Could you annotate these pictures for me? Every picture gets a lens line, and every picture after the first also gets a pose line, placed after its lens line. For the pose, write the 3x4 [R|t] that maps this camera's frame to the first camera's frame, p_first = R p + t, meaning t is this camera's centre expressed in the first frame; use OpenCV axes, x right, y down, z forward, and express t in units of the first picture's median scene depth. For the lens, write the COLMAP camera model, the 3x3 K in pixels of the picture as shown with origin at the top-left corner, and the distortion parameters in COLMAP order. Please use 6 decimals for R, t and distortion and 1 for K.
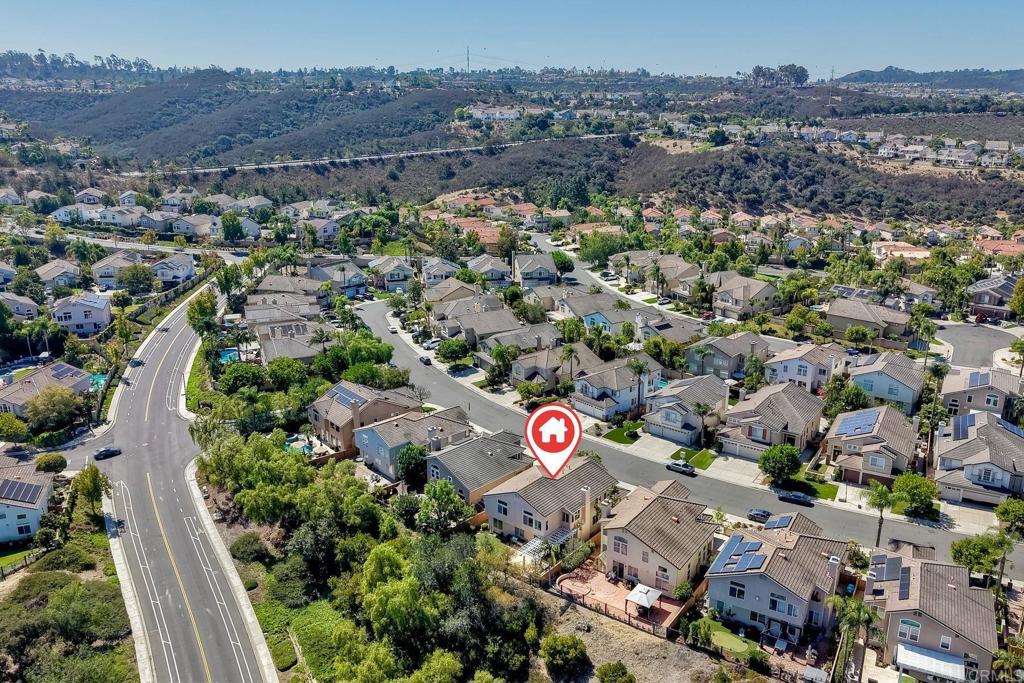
lens RADIAL K [[805.1, 0, 512.0], [0, 805.1, 341.5], [0, 0, 1]] dist [0.088085, -0.166876]
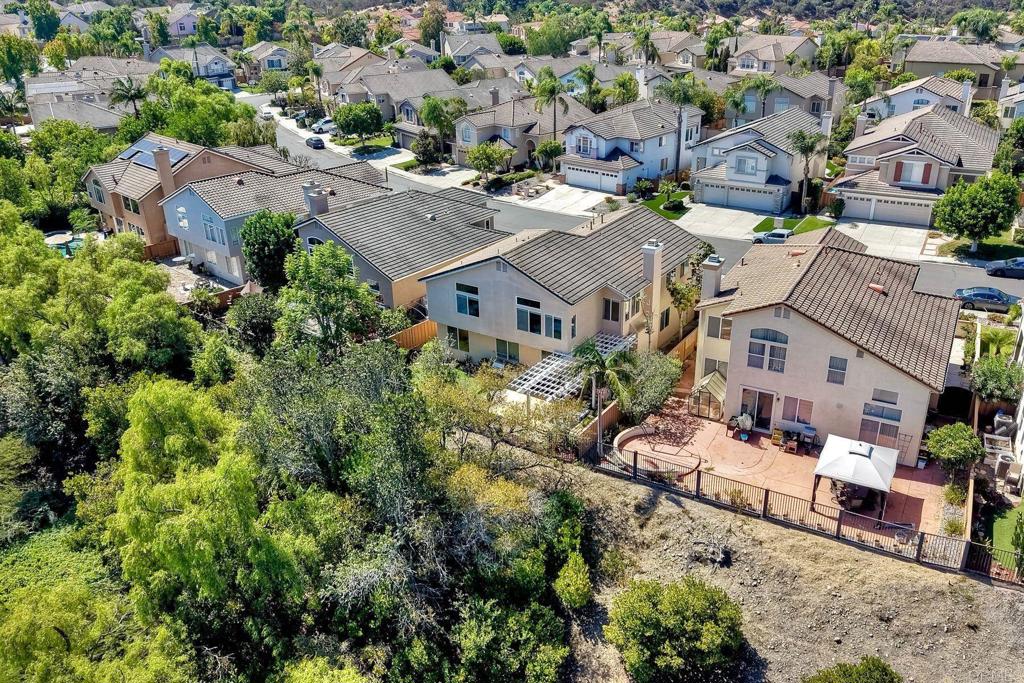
lens RADIAL K [[826.0, 0, 512.0], [0, 826.0, 341.5], [0, 0, 1]] dist [0.091857, -0.182626]
pose [[0.995335, -0.055029, 0.079243, -0.021848], [0.044503, 0.990651, 0.128955, 0.152816], [-0.085599, -0.124827, 0.988479, 0.486666]]
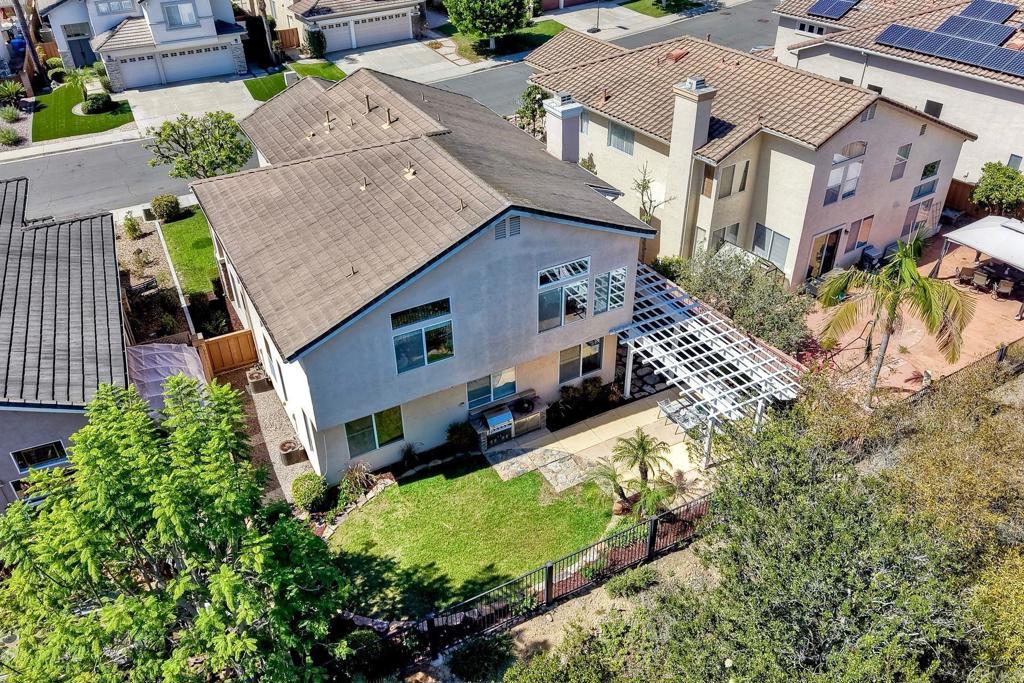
lens RADIAL K [[813.2, 0, 512.0], [0, 813.2, 341.5], [0, 0, 1]] dist [0.006918, 0.003979]
pose [[0.374184, -0.526421, 0.763457, -0.138968], [0.282926, 0.848817, 0.446612, 0.111335], [-0.883142, 0.048887, 0.466552, 0.792362]]
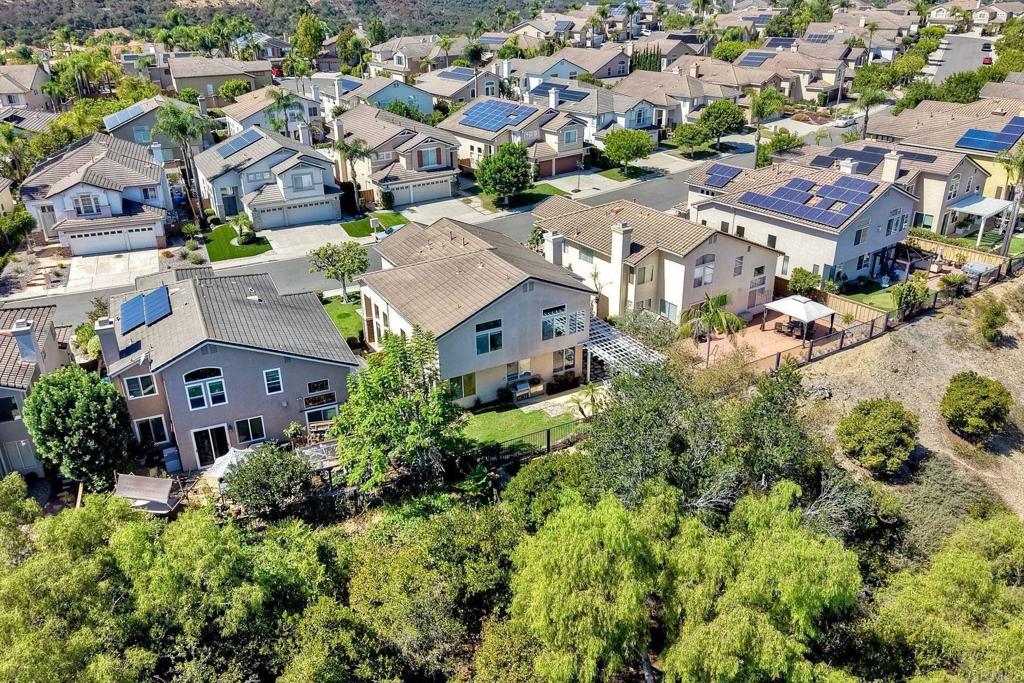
lens RADIAL K [[805.1, 0, 512.0], [0, 805.1, 341.5], [0, 0, 1]] dist [0.088085, -0.166876]
pose [[0.370633, -0.392946, 0.841561, -0.327699], [0.282848, 0.910808, 0.300709, 0.074467], [-0.884663, 0.126581, 0.448720, 0.711916]]
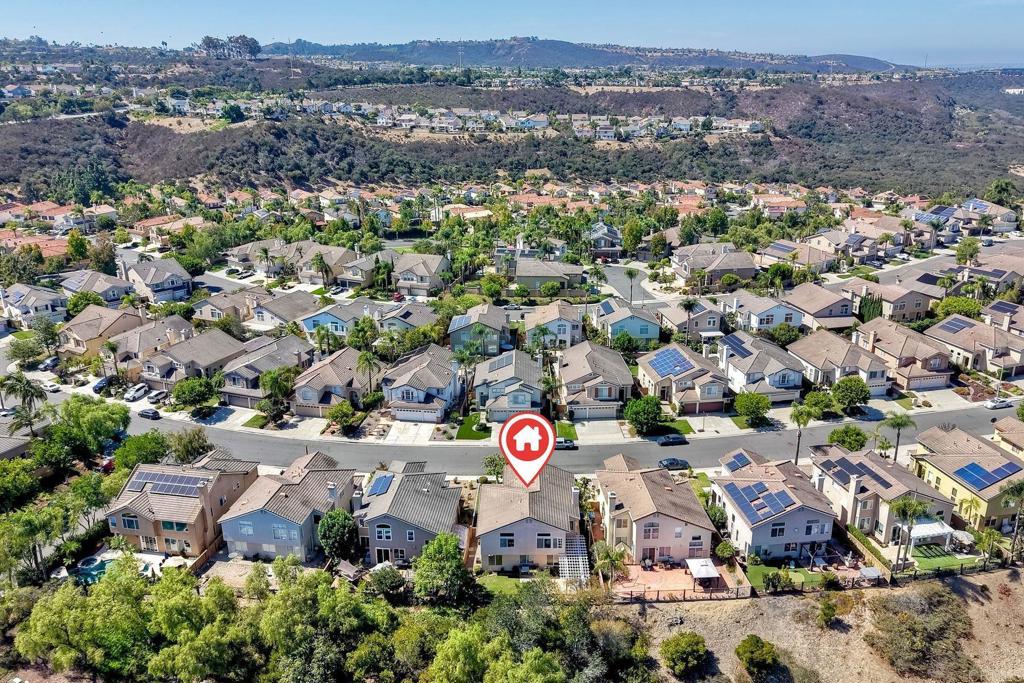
lens RADIAL K [[808.6, 0, 512.0], [0, 808.6, 341.5], [0, 0, 1]] dist [0.063511, -0.106296]
pose [[0.777218, -0.205594, 0.594697, -0.440126], [0.187151, 0.977874, 0.093473, -0.080453], [-0.600756, 0.038649, 0.798498, 0.245856]]
